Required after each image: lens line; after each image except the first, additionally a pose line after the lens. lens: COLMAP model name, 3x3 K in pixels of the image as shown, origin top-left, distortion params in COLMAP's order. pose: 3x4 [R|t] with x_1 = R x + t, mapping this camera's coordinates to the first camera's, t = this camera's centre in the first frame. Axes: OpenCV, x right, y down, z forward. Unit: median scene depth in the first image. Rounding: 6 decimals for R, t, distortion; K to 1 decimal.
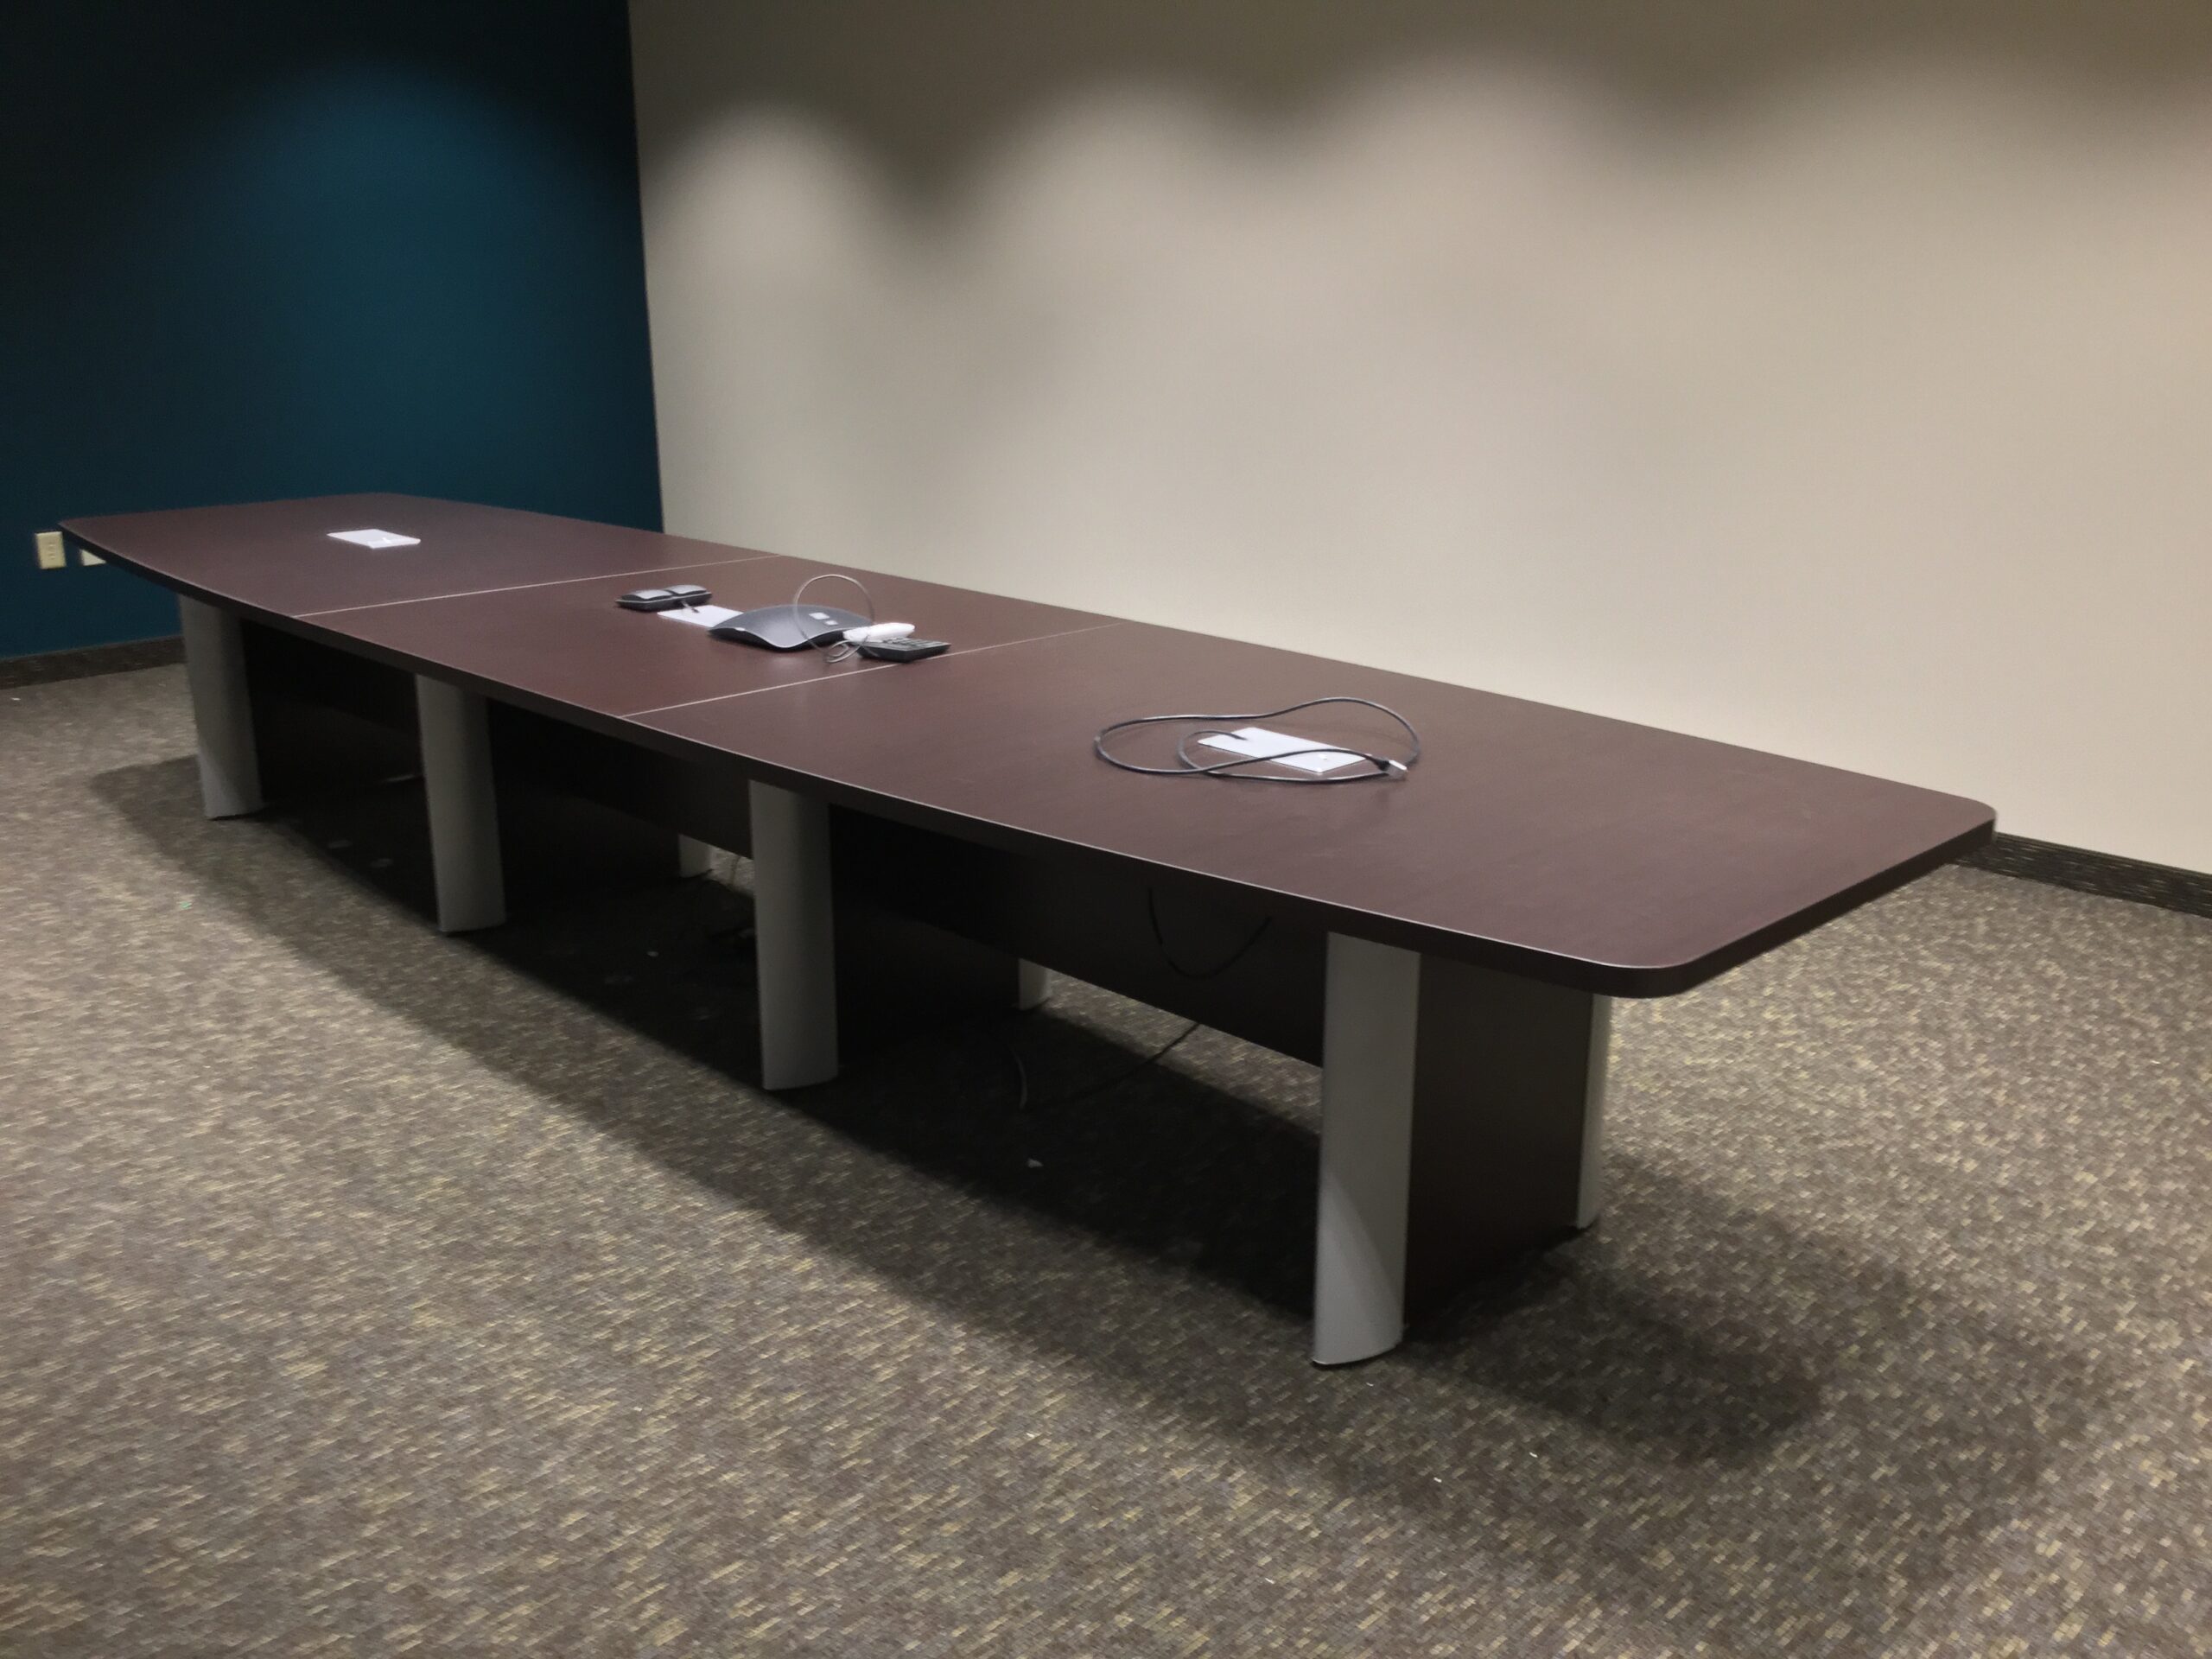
lens RADIAL K [[1979.0, 0, 1117.3], [0, 1979.0, 827.5], [0, 0, 1]] dist [0.097326, -0.192232]
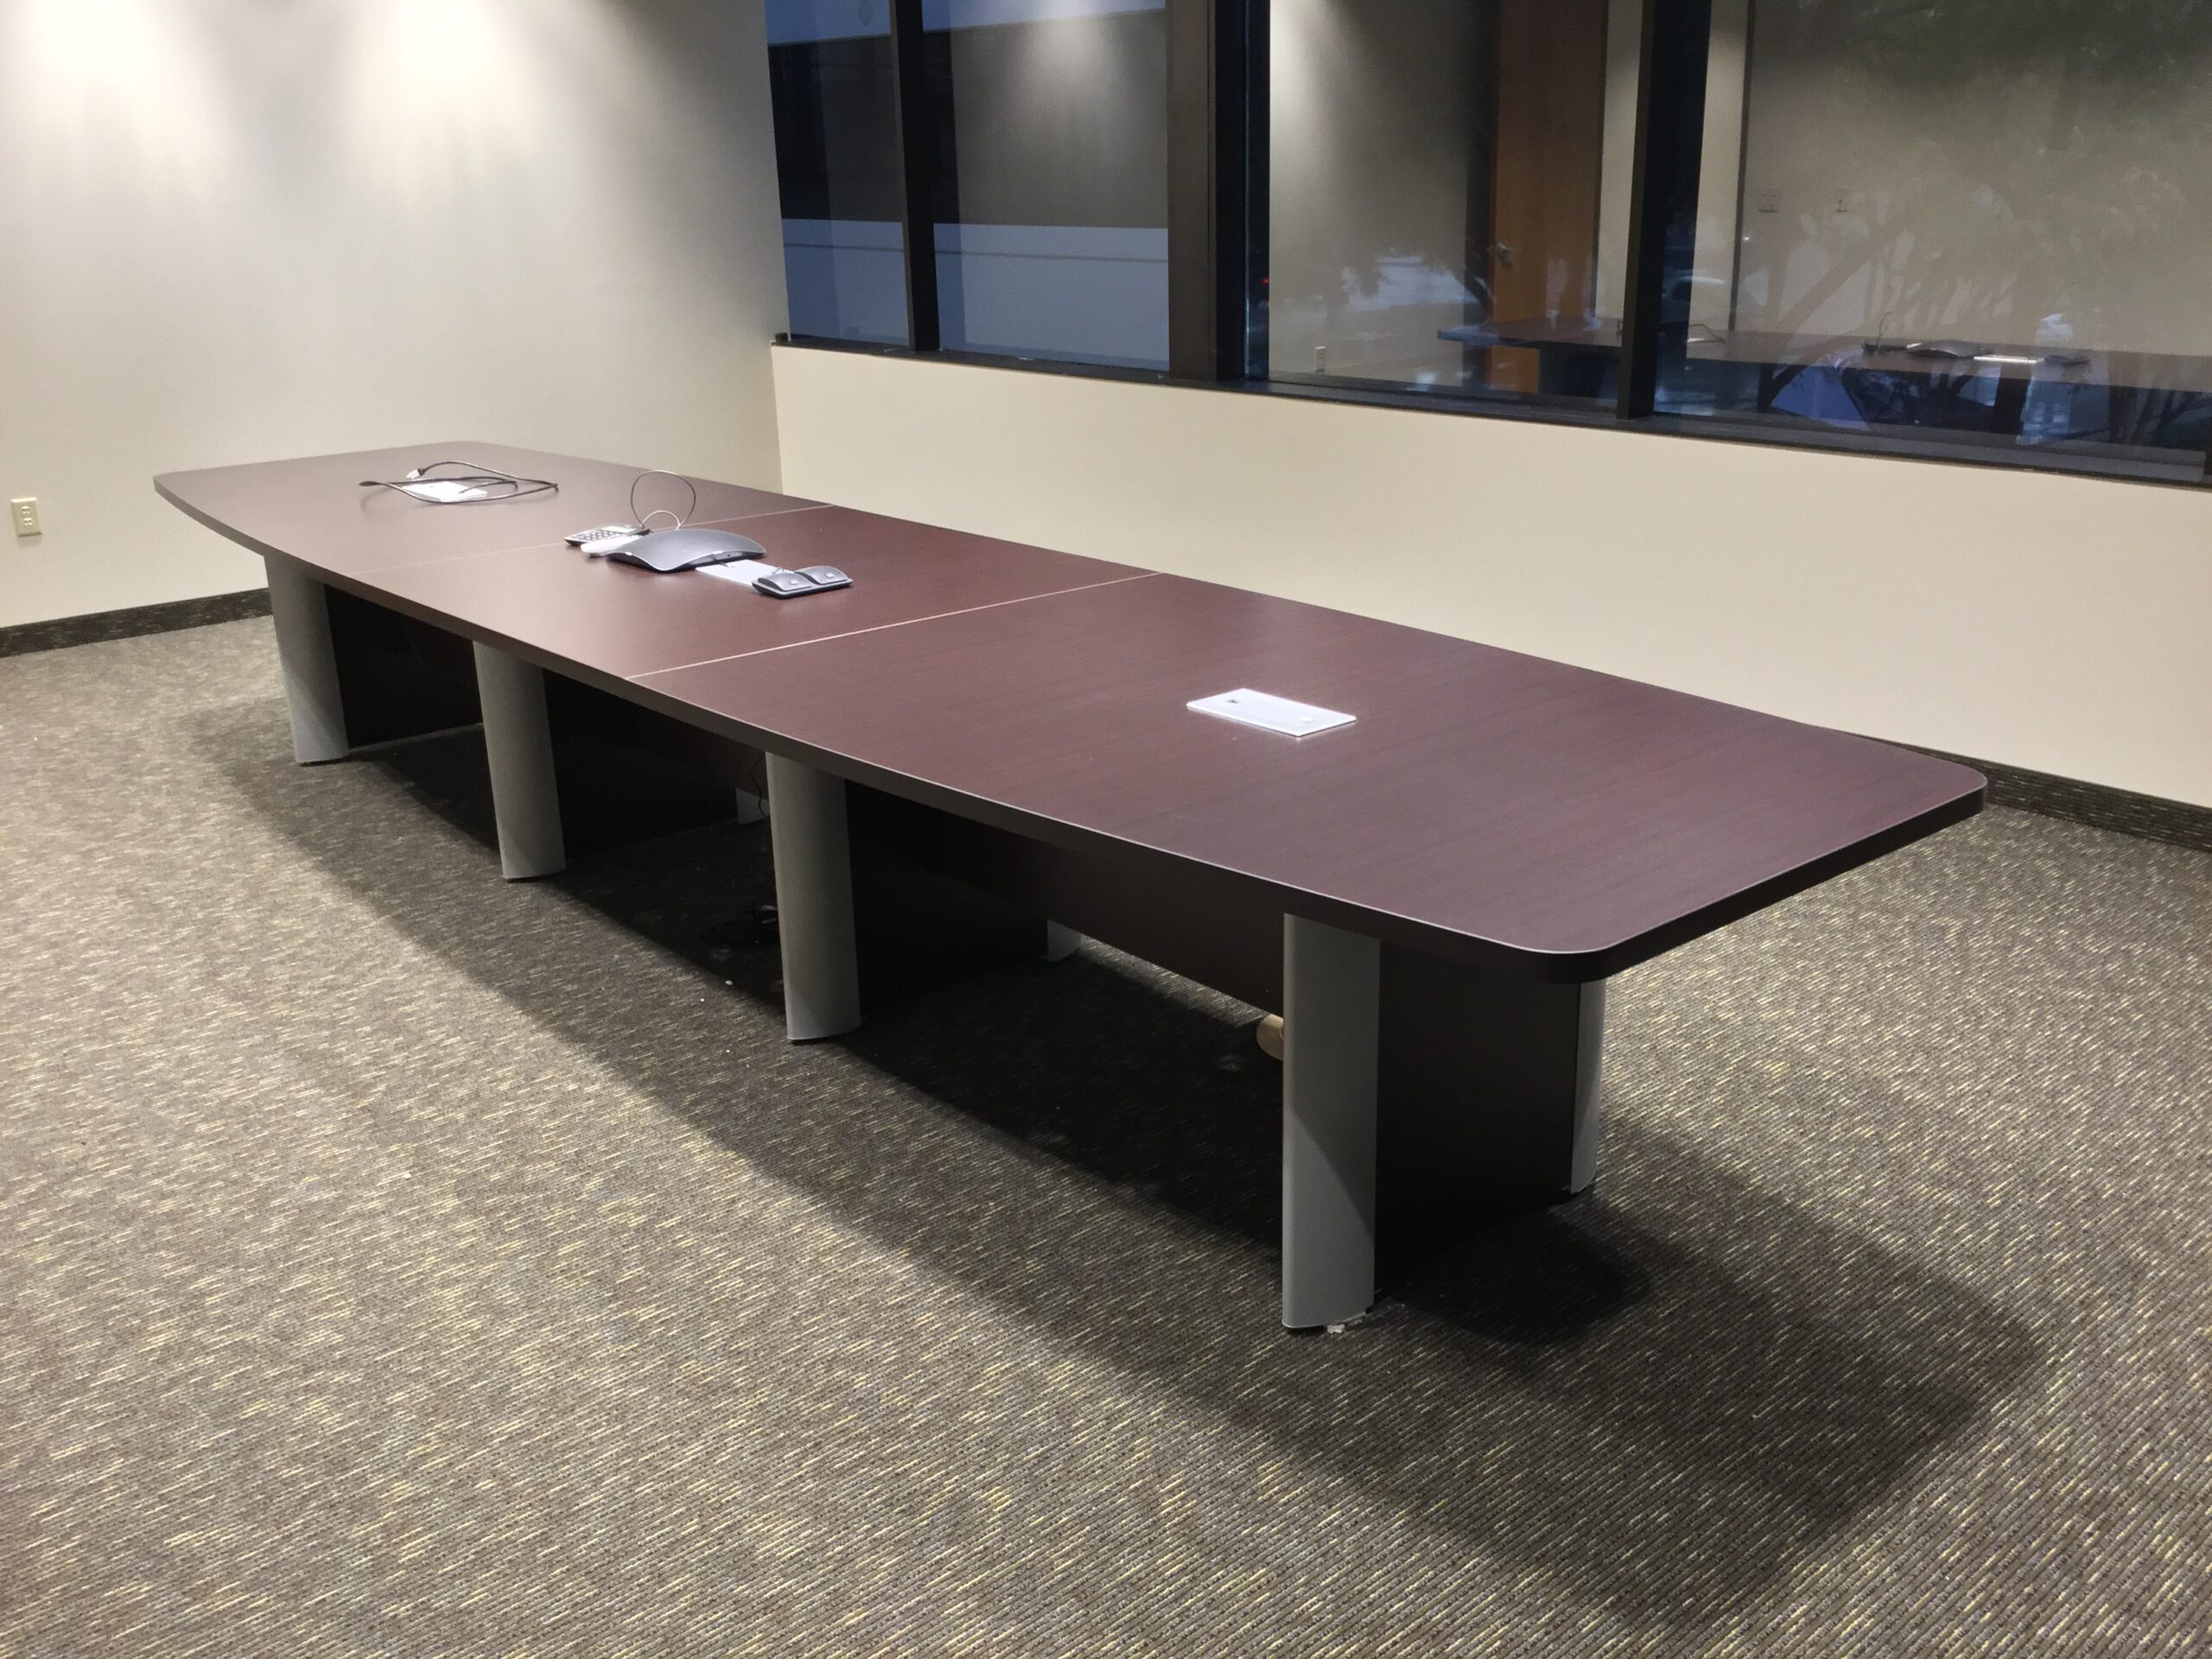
lens RADIAL K [[1979.0, 0, 1117.3], [0, 1979.0, 827.5], [0, 0, 1]] dist [0.097326, -0.192232]
pose [[-0.996999, -0.005075, 0.077252, -0.570076], [0.040276, 0.818185, 0.573542, -0.691621], [-0.066117, 0.574932, -0.815525, 2.280930]]
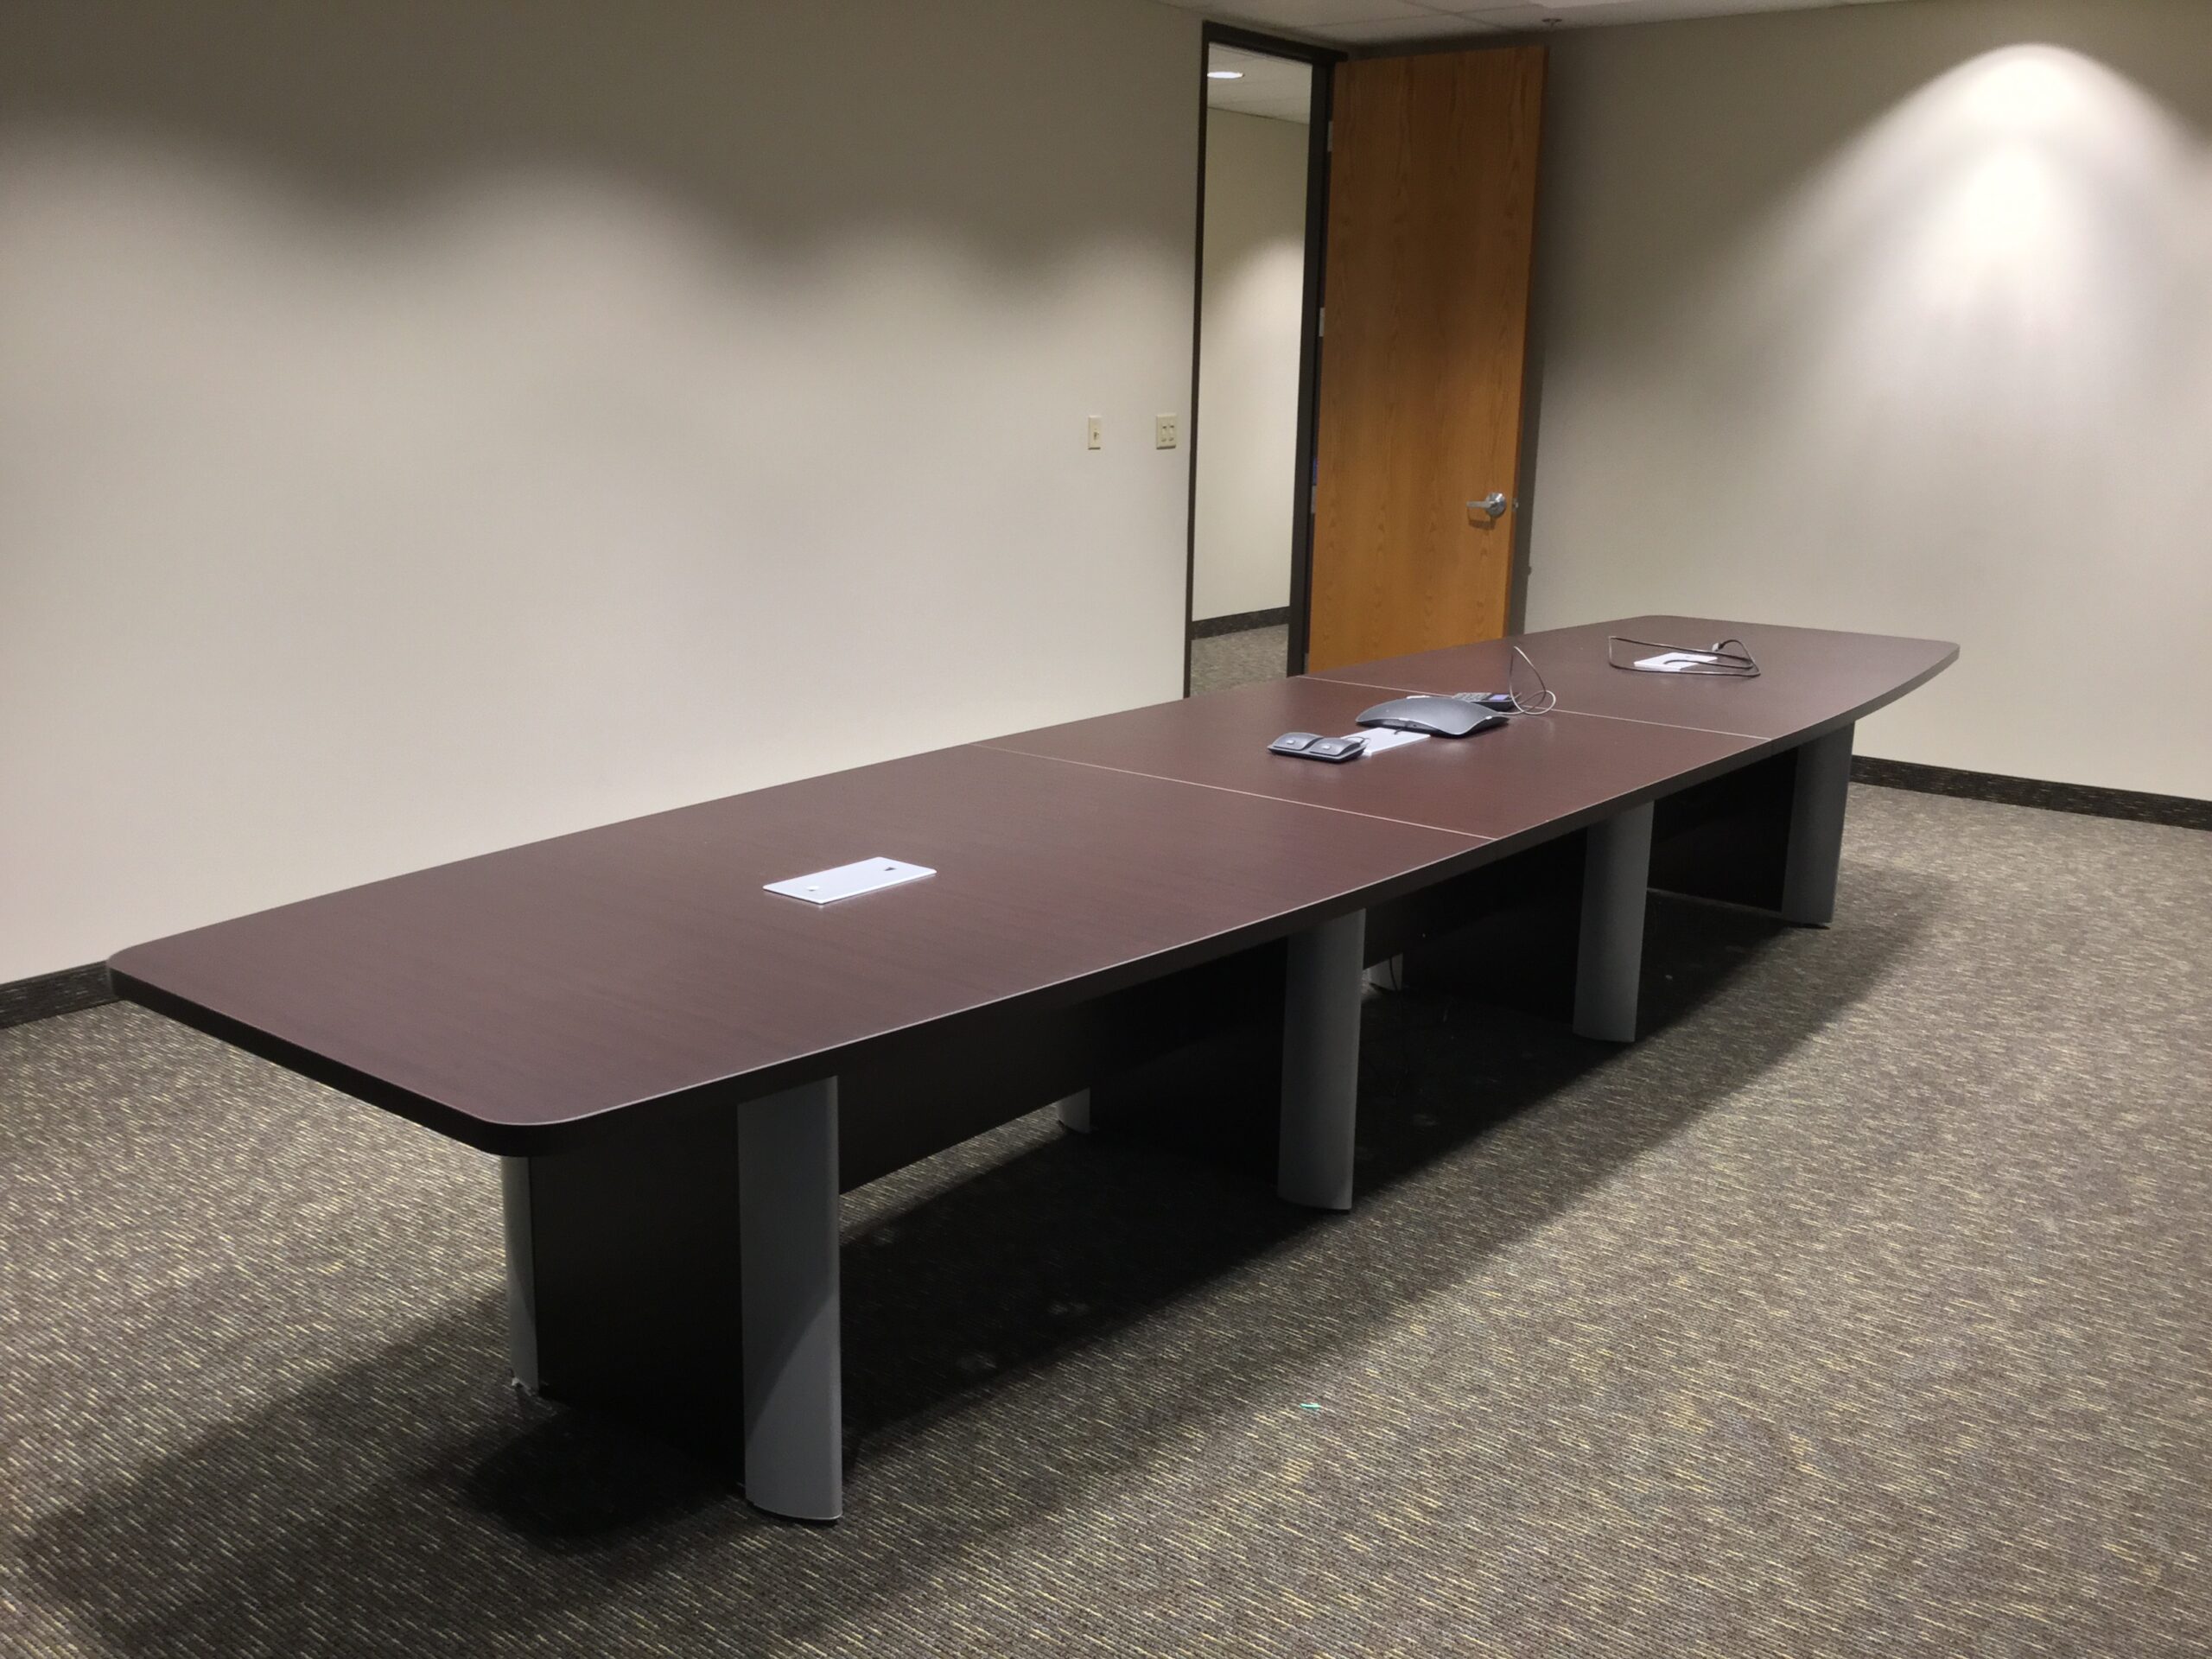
lens RADIAL K [[1979.0, 0, 1117.3], [0, 1979.0, 827.5], [0, 0, 1]] dist [0.097326, -0.192232]
pose [[-0.111910, -0.234258, 0.965712, -1.433755], [0.262260, 0.930398, 0.256083, -0.436139], [-0.958486, 0.281926, -0.042684, 1.434343]]
